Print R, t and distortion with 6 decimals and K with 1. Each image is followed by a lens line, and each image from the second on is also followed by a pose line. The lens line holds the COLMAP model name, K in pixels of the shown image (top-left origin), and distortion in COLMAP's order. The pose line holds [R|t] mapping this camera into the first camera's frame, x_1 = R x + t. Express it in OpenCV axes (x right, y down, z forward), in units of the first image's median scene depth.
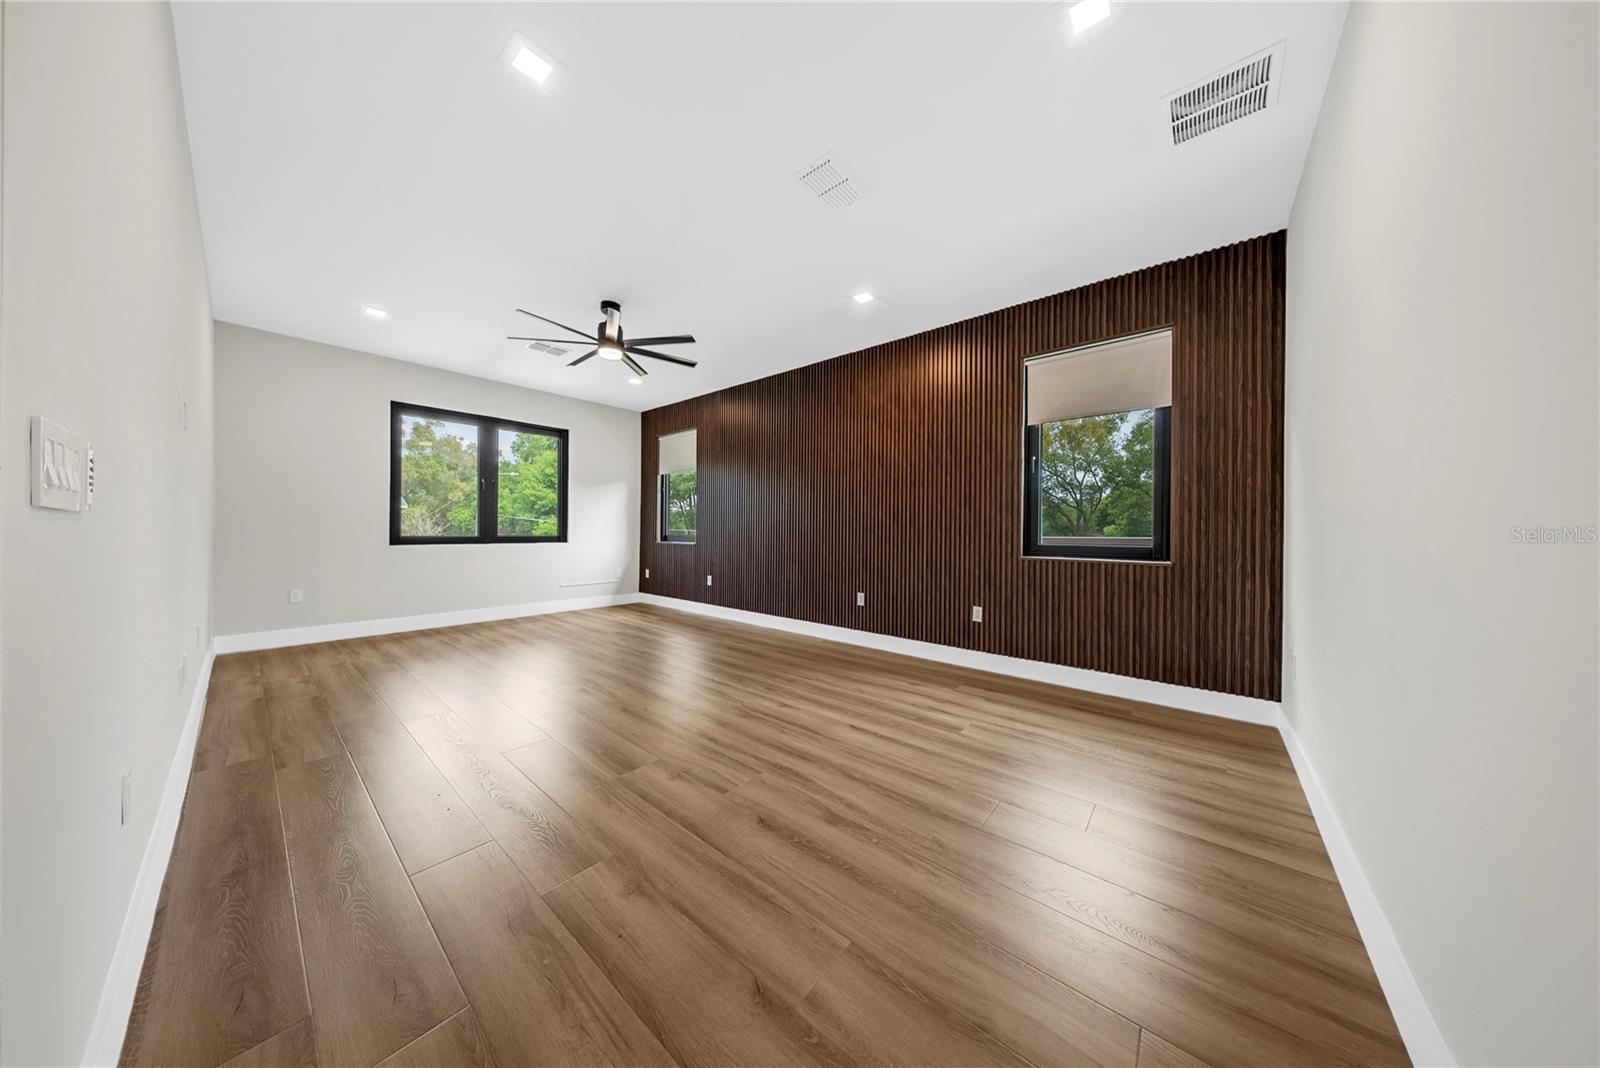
lens RADIAL K [[472.6, 0, 790.1], [0, 472.6, 531.6], [0, 0, 1]] dist [-0.003897, -0.001097]
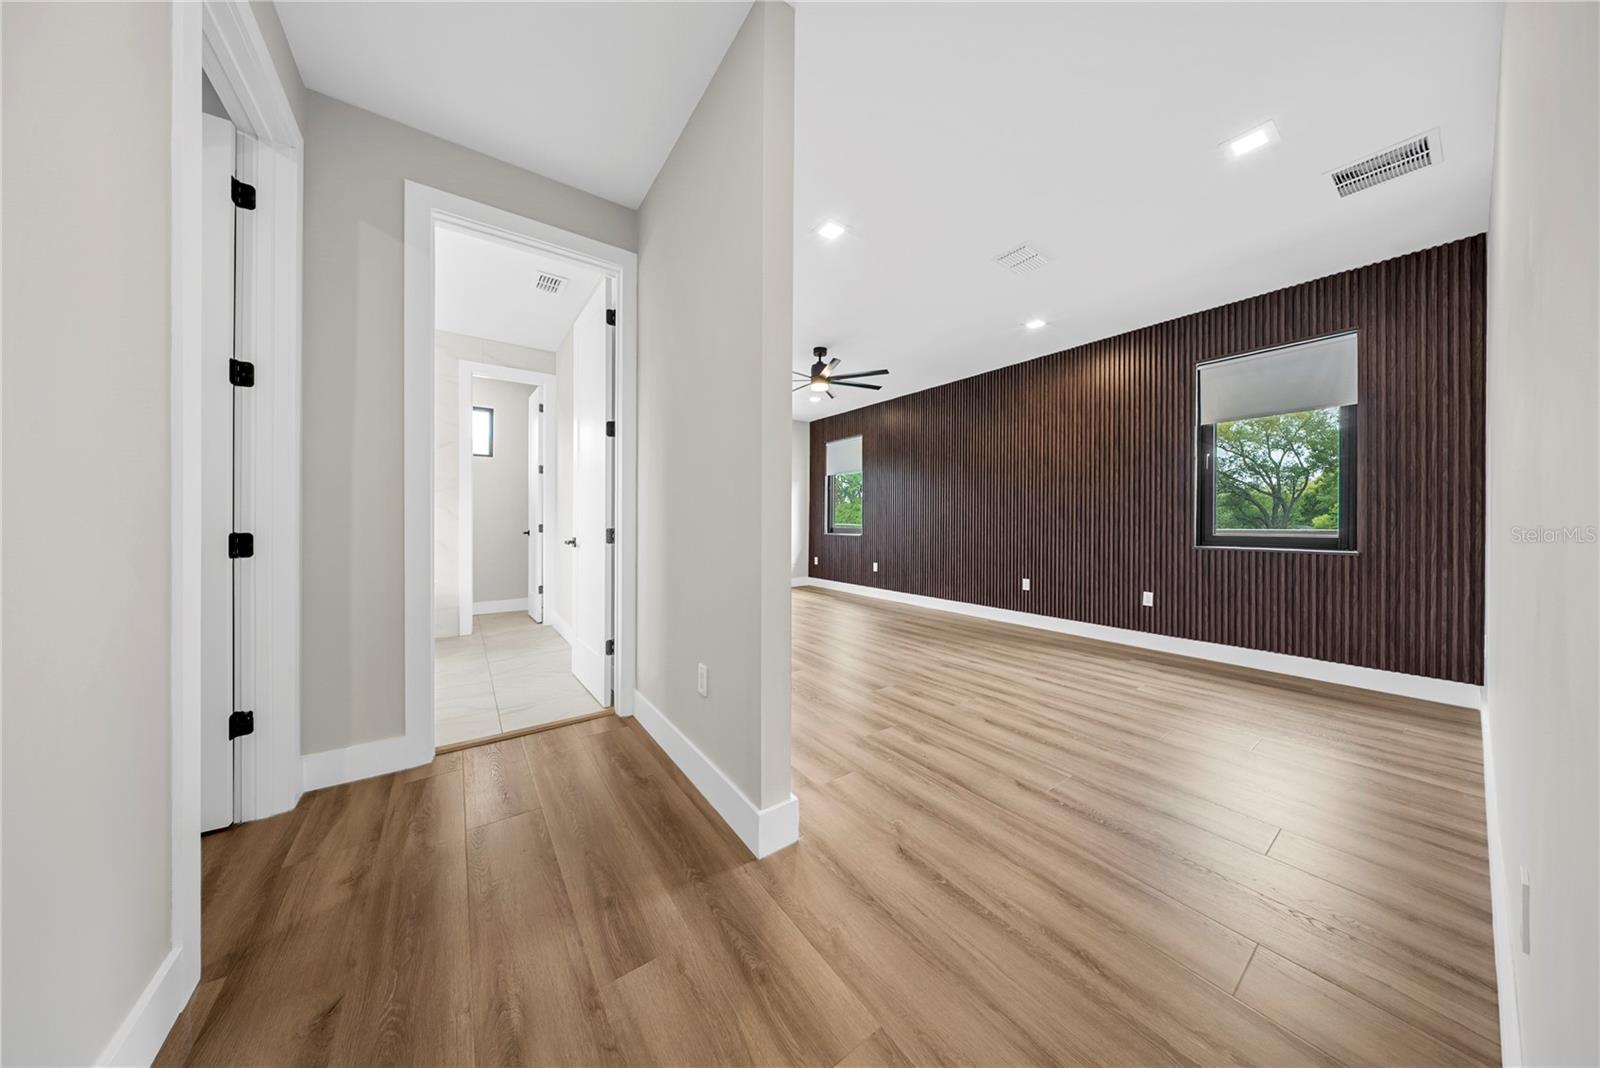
lens RADIAL K [[472.6, 0, 797.5], [0, 472.6, 523.3], [0, 0, 1]] dist [-0.003897, -0.001097]
pose [[0.969910, -0.004289, -0.243427, -0.165512], [0.003687, 0.999989, -0.002930, -0.000098], [0.243437, 0.001944, 0.969915, -0.344247]]
